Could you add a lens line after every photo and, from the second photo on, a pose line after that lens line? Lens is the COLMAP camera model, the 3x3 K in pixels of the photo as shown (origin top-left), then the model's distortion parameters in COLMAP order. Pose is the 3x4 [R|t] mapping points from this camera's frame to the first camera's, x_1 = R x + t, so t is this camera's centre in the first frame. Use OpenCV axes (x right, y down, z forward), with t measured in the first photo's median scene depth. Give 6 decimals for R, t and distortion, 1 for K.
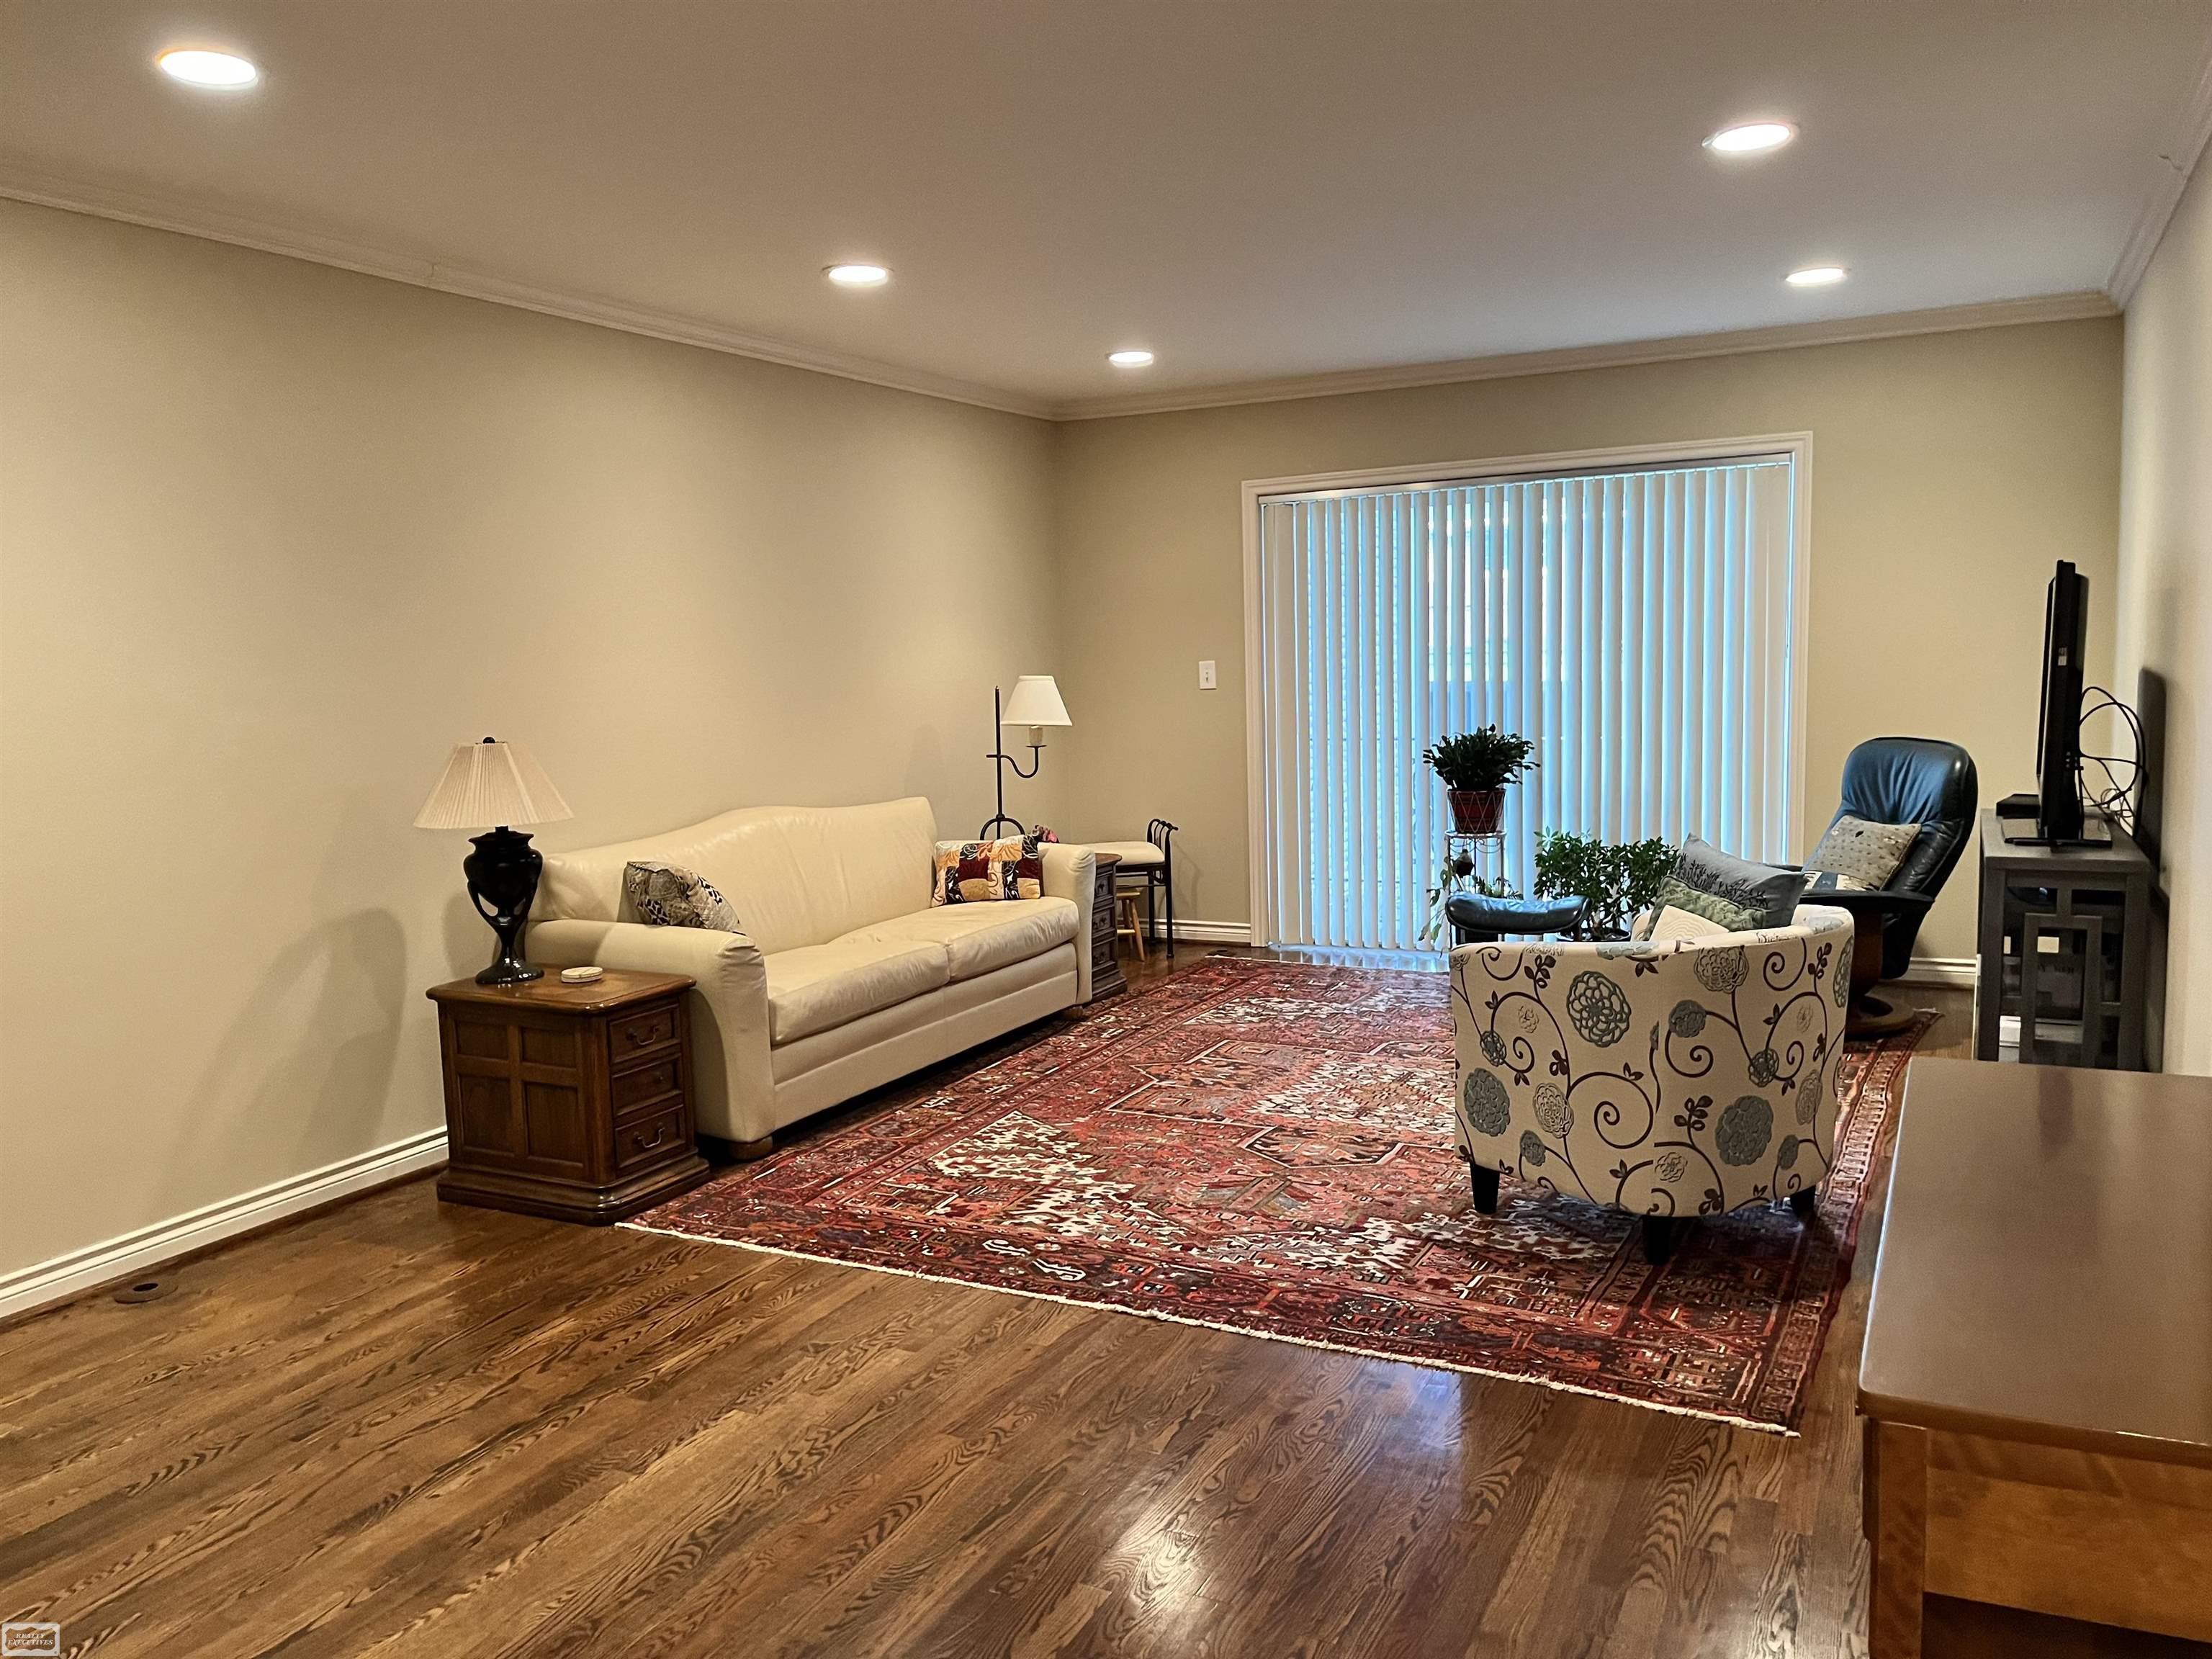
lens RADIAL K [[1691.6, 0, 1107.7], [0, 1691.6, 846.0], [0, 0, 1]] dist [0.050776, -0.045001]
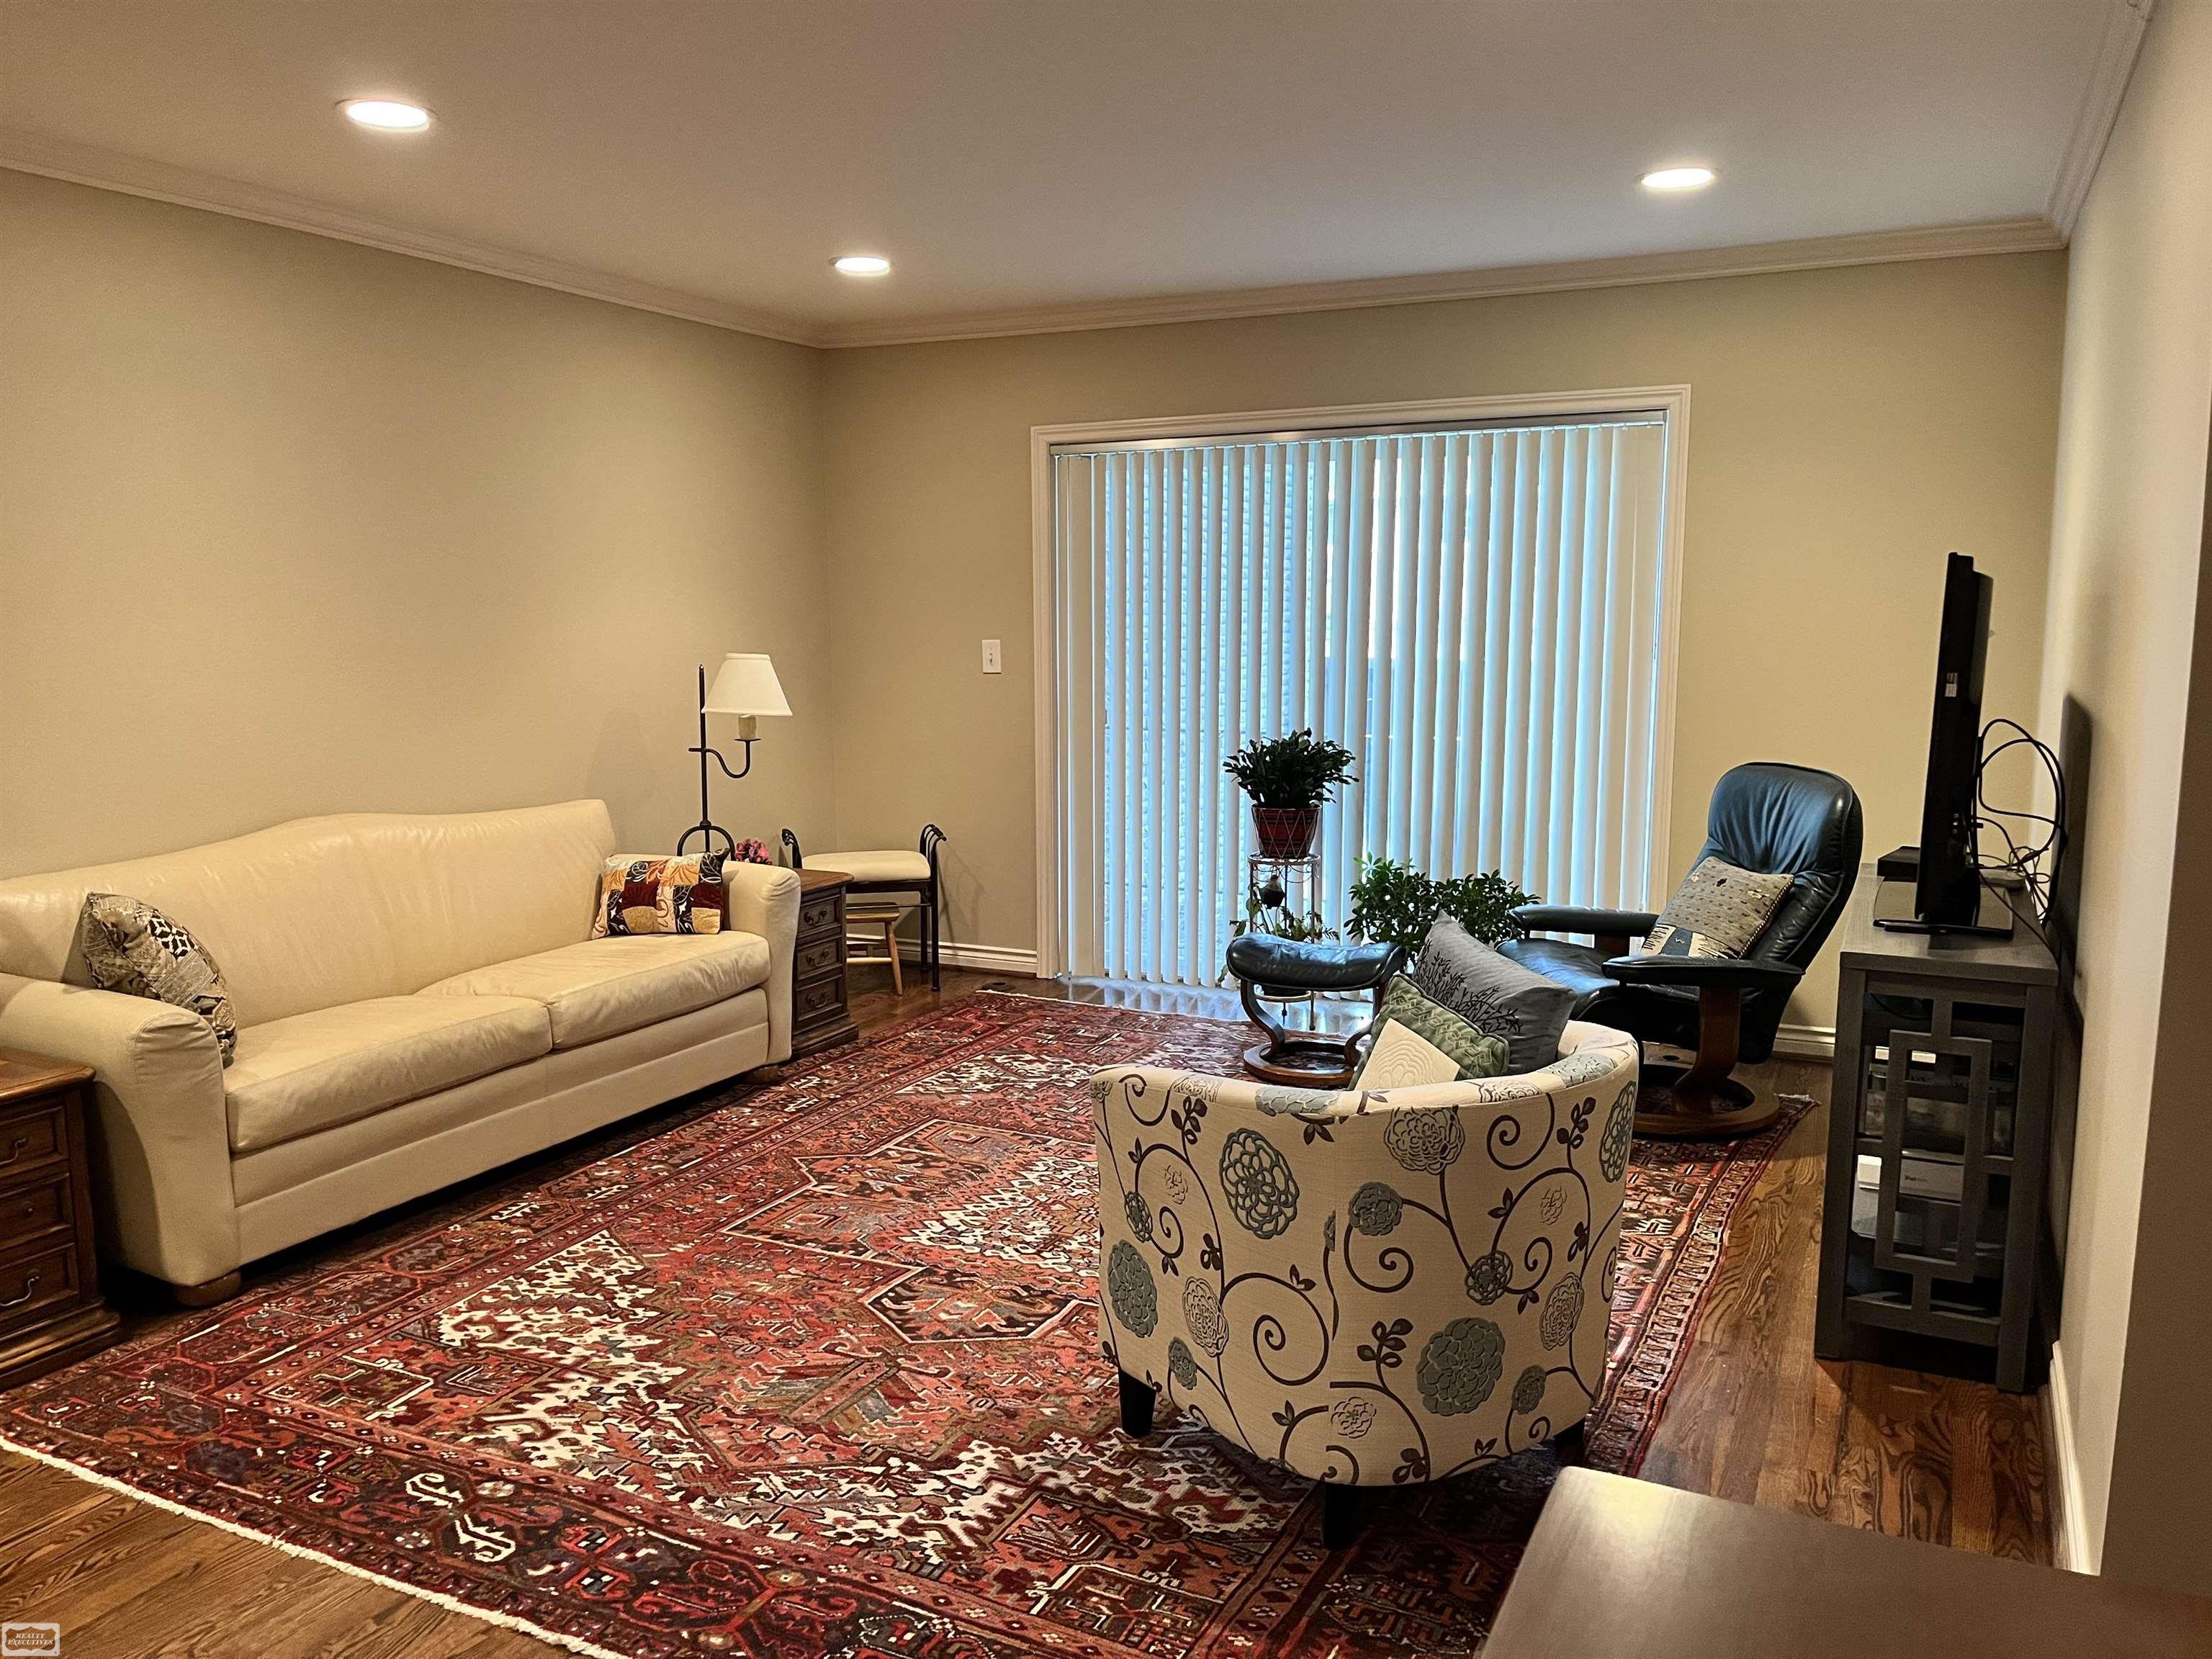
lens RADIAL K [[1691.6, 0, 1108.3], [0, 1691.6, 840.6], [0, 0, 1]] dist [0.050776, -0.045001]
pose [[0.999440, 0.025840, 0.021258, 0.169996], [-0.026246, 0.999475, 0.019018, -0.044853], [-0.020756, -0.019565, 0.999593, 0.255091]]
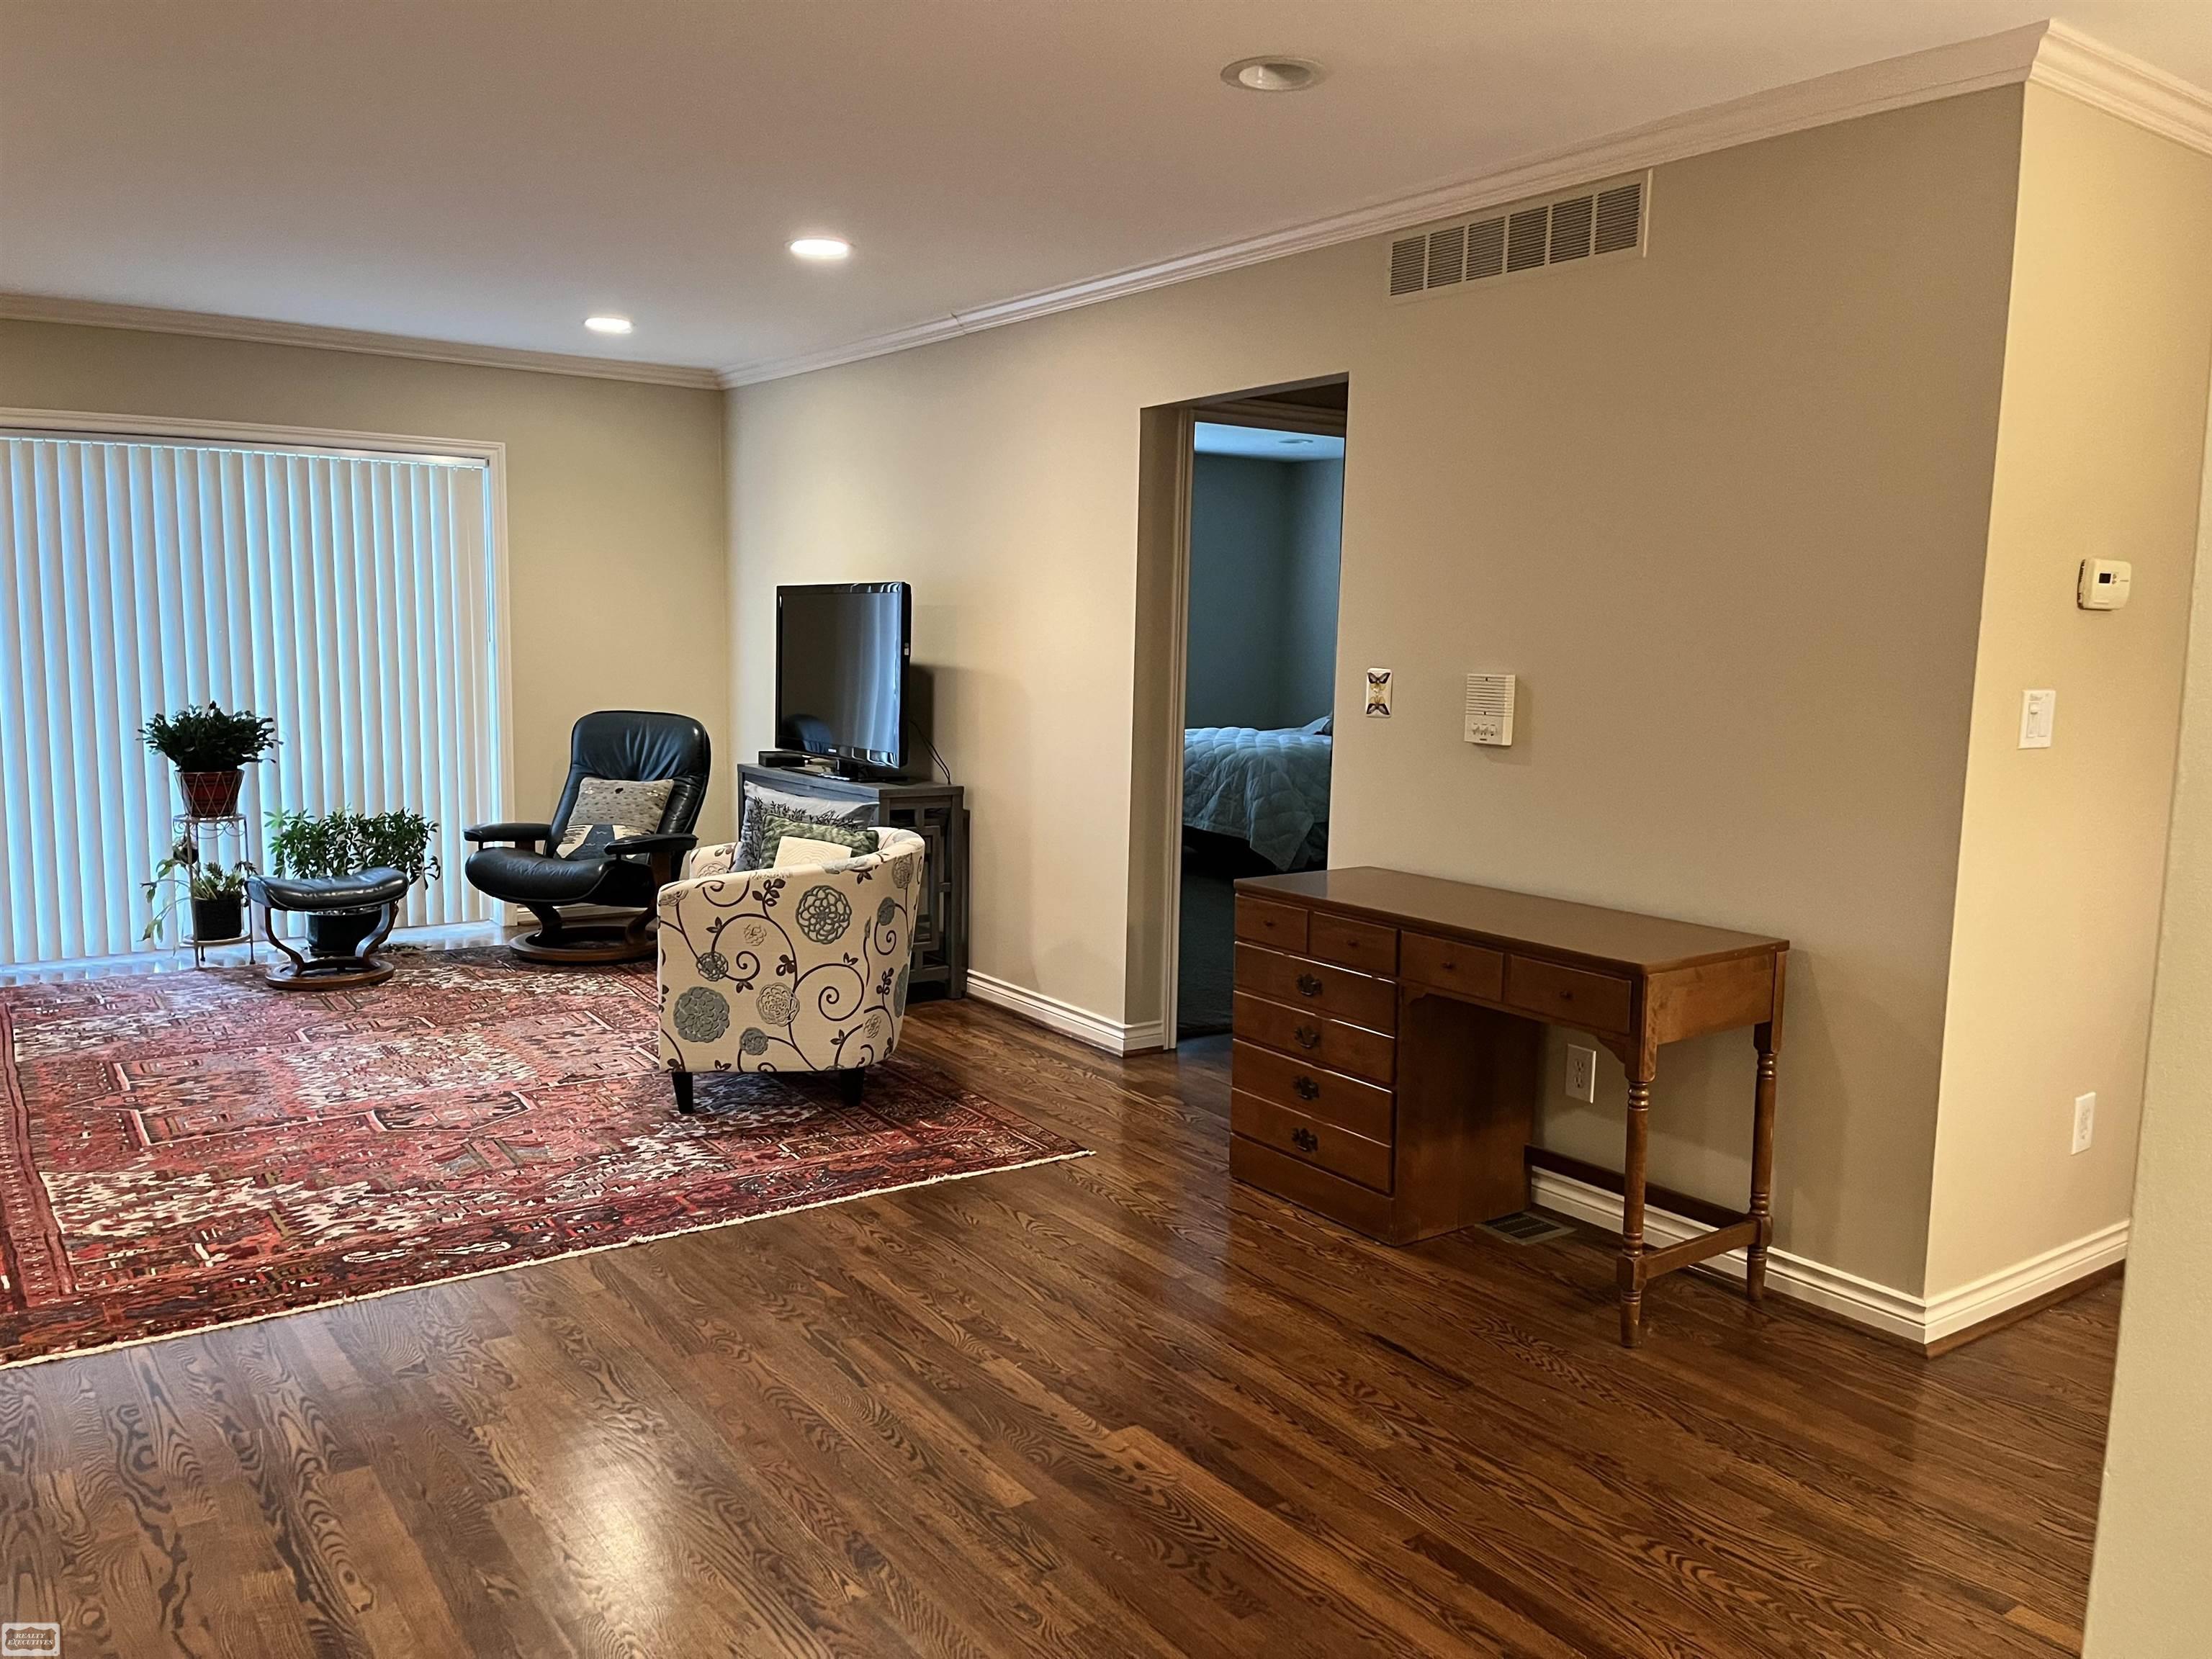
lens RADIAL K [[1691.6, 0, 1114.9], [0, 1691.6, 830.9], [0, 0, 1]] dist [0.050776, -0.045001]
pose [[0.462496, -0.070338, 0.883827, -0.591690], [0.074506, 0.996406, 0.040309, -0.001410], [-0.883485, 0.047208, 0.466074, 0.172279]]
